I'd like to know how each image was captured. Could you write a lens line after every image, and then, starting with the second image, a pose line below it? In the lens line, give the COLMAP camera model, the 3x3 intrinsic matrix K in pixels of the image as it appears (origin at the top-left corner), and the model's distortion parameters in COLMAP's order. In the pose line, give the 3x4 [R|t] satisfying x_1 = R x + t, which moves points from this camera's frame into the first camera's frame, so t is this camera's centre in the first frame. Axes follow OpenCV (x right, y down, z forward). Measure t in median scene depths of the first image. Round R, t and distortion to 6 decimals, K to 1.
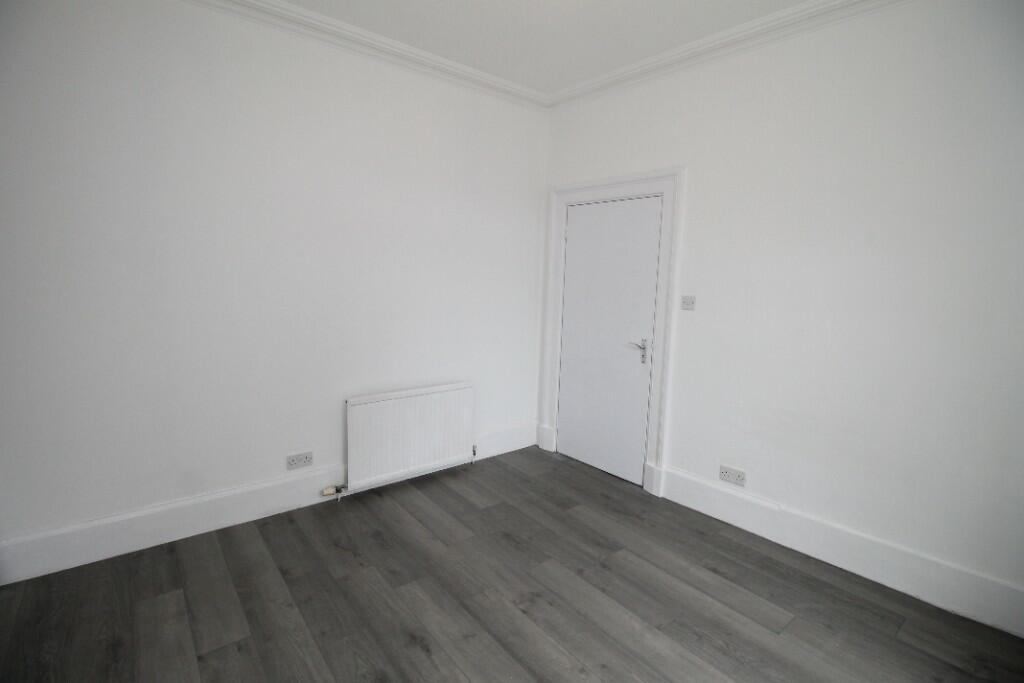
lens RADIAL K [[477.9, 0, 510.7], [0, 477.9, 330.3], [0, 0, 1]] dist [0.000790, -0.013974]
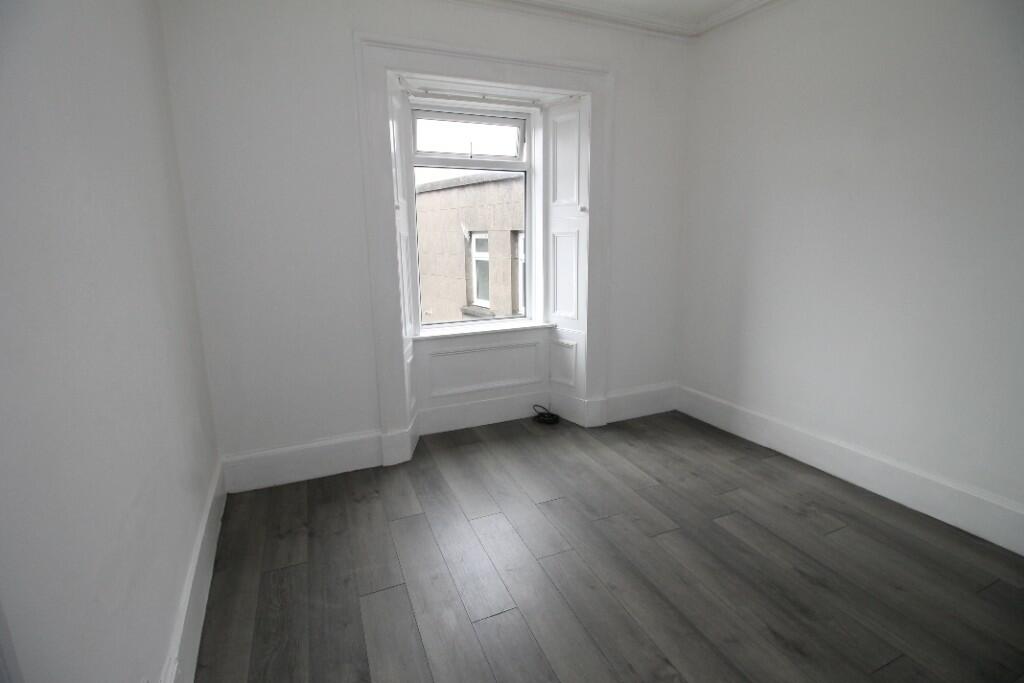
lens RADIAL K [[477.9, 0, 510.7], [0, 477.9, 330.3], [0, 0, 1]] dist [0.000790, -0.013974]
pose [[-0.959317, -0.077245, 0.271559, 0.090904], [0.016622, 0.944723, 0.327447, -0.165247], [-0.281842, 0.318639, -0.905005, 1.385634]]
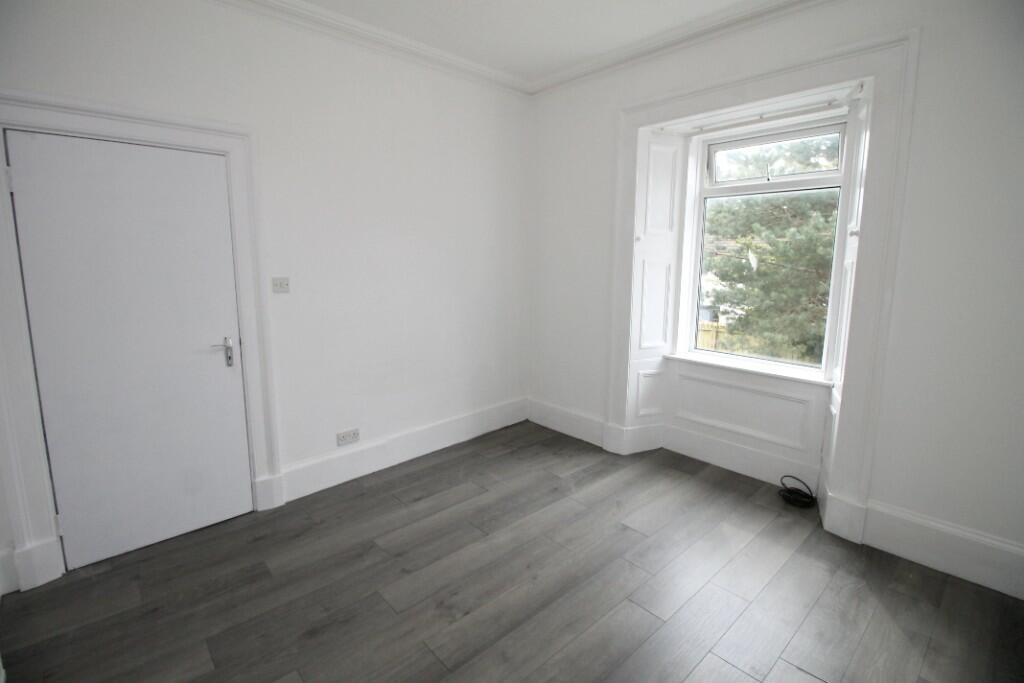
lens RADIAL K [[477.9, 0, 510.7], [0, 477.9, 330.3], [0, 0, 1]] dist [0.000790, -0.013974]
pose [[-0.047927, -0.180684, 0.982373, -0.697821], [0.117605, 0.975641, 0.185184, -0.111630], [-0.991903, 0.124407, -0.025510, 0.744239]]
